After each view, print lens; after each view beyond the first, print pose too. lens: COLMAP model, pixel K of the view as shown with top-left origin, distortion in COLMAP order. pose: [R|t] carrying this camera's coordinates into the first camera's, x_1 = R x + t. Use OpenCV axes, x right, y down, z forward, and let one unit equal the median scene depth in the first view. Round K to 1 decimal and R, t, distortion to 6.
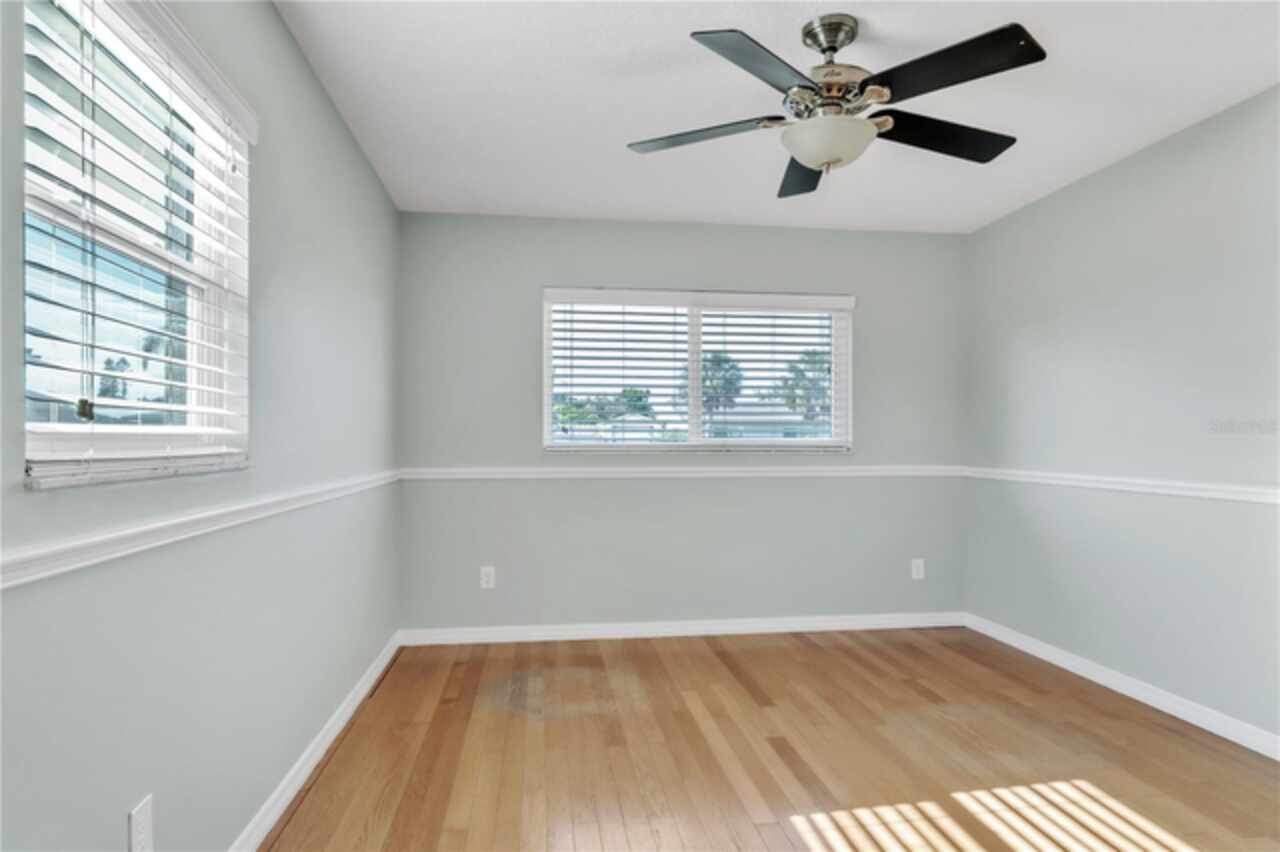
lens RADIAL K [[770.3, 0, 640.8], [0, 770.3, 437.7], [0, 0, 1]] dist [-0.001332, 0.000499]
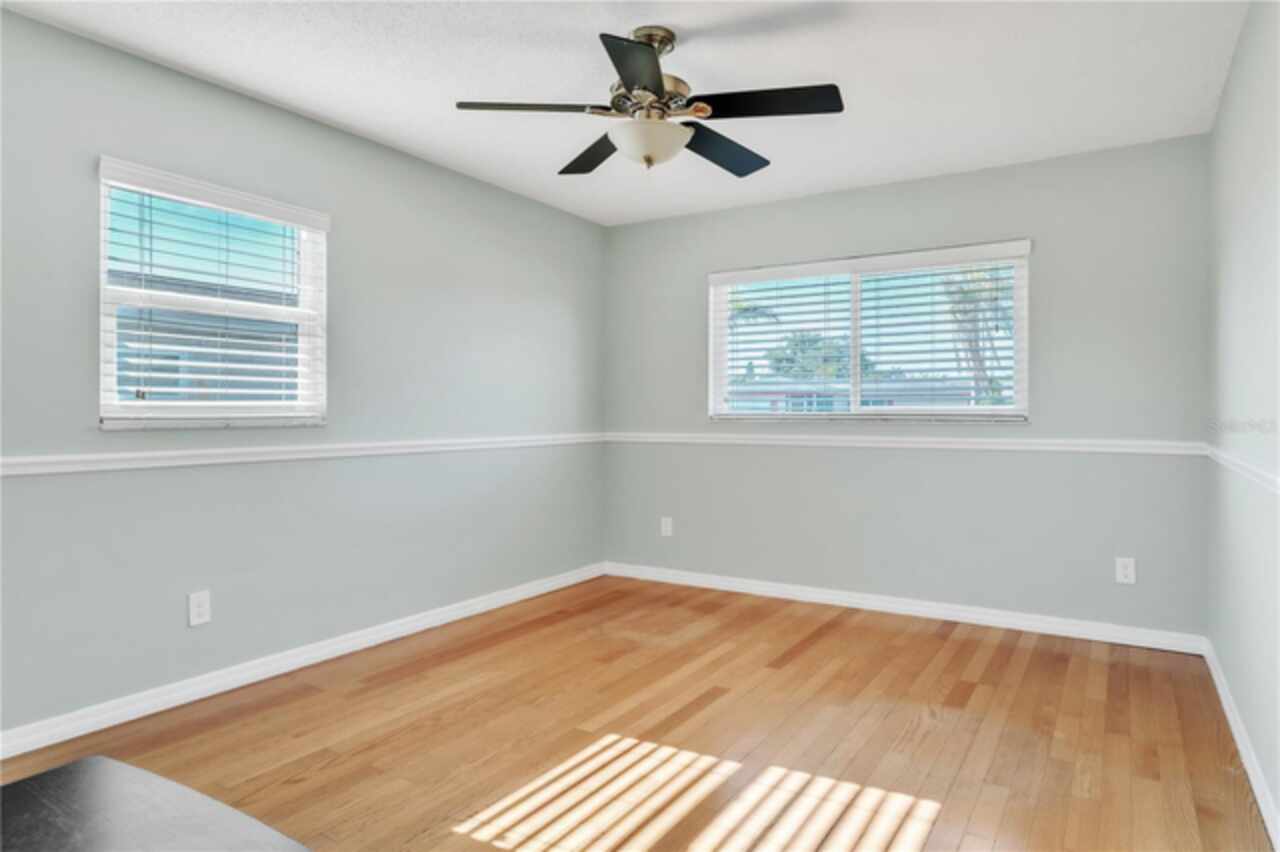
lens RADIAL K [[766.7, 0, 638.0], [0, 766.7, 405.9], [0, 0, 1]] dist [-0.003726, -0.000367]
pose [[0.766072, -0.005377, -0.642732, 0.679604], [0.004339, 0.999985, -0.003194, 0.001701], [0.642740, -0.000343, 0.766084, 0.101239]]
